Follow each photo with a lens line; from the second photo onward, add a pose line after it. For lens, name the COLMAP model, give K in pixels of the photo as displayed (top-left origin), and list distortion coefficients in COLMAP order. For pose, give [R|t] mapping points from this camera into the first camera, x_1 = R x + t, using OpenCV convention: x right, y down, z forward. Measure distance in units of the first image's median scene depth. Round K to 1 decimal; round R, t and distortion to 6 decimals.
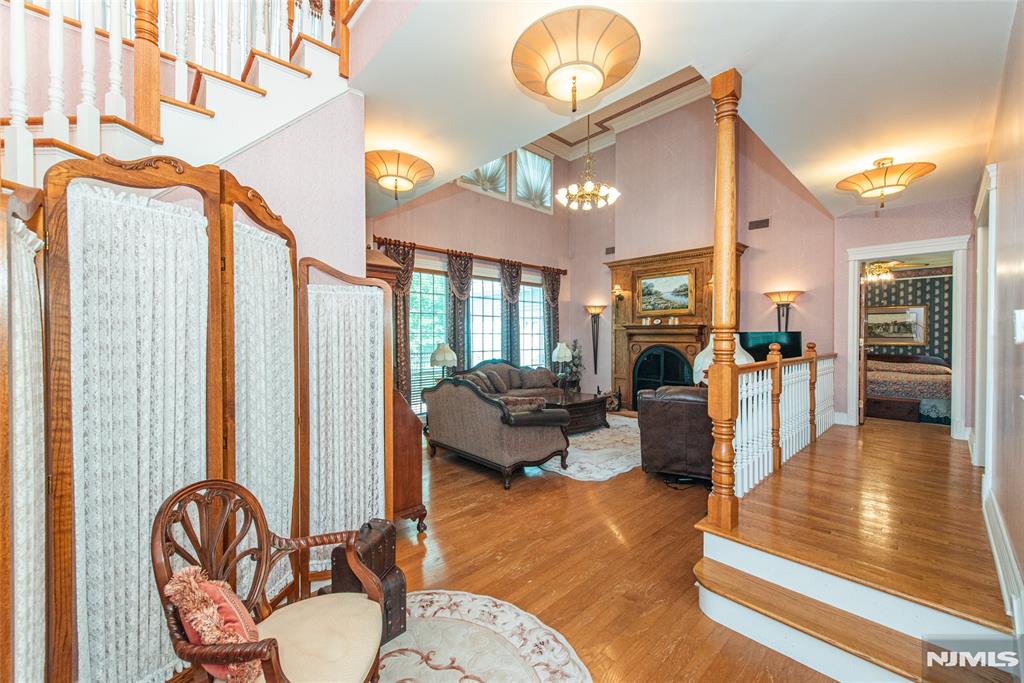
lens RADIAL K [[402.1, 0, 514.8], [0, 402.1, 338.7], [0, 0, 1]] dist [-0.000093, -0.000127]
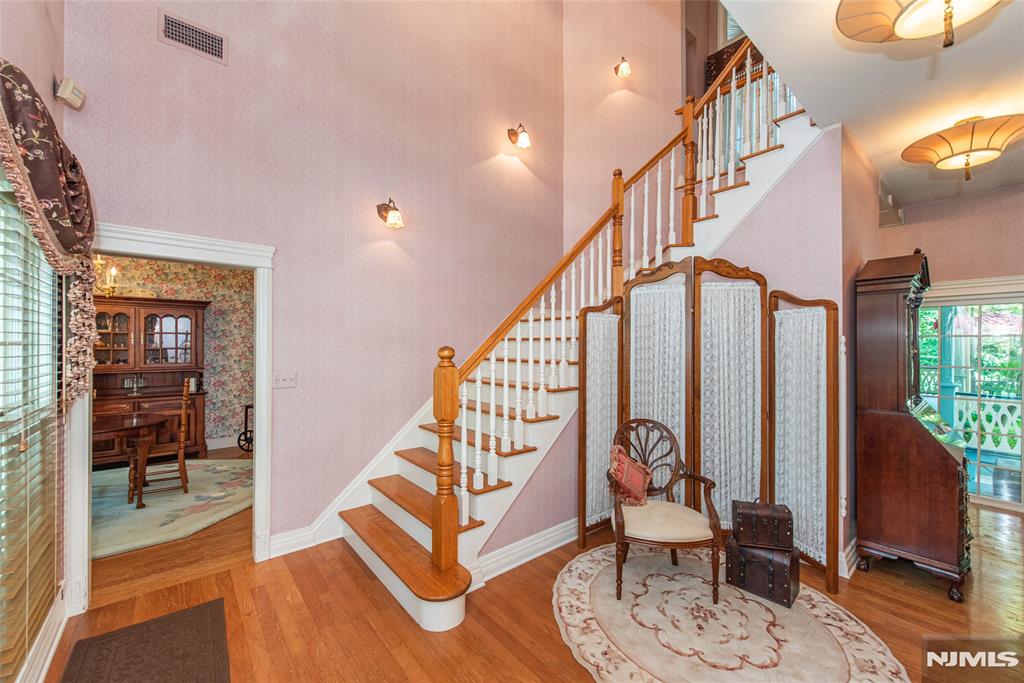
lens RADIAL K [[402.1, 0, 515.1], [0, 402.1, 346.5], [0, 0, 1]] dist [-0.000093, -0.000127]
pose [[-0.048628, -0.006447, -0.998796, 0.843739], [-0.014611, 0.999877, -0.005742, -0.003310], [0.998710, 0.014314, -0.048716, 0.240720]]
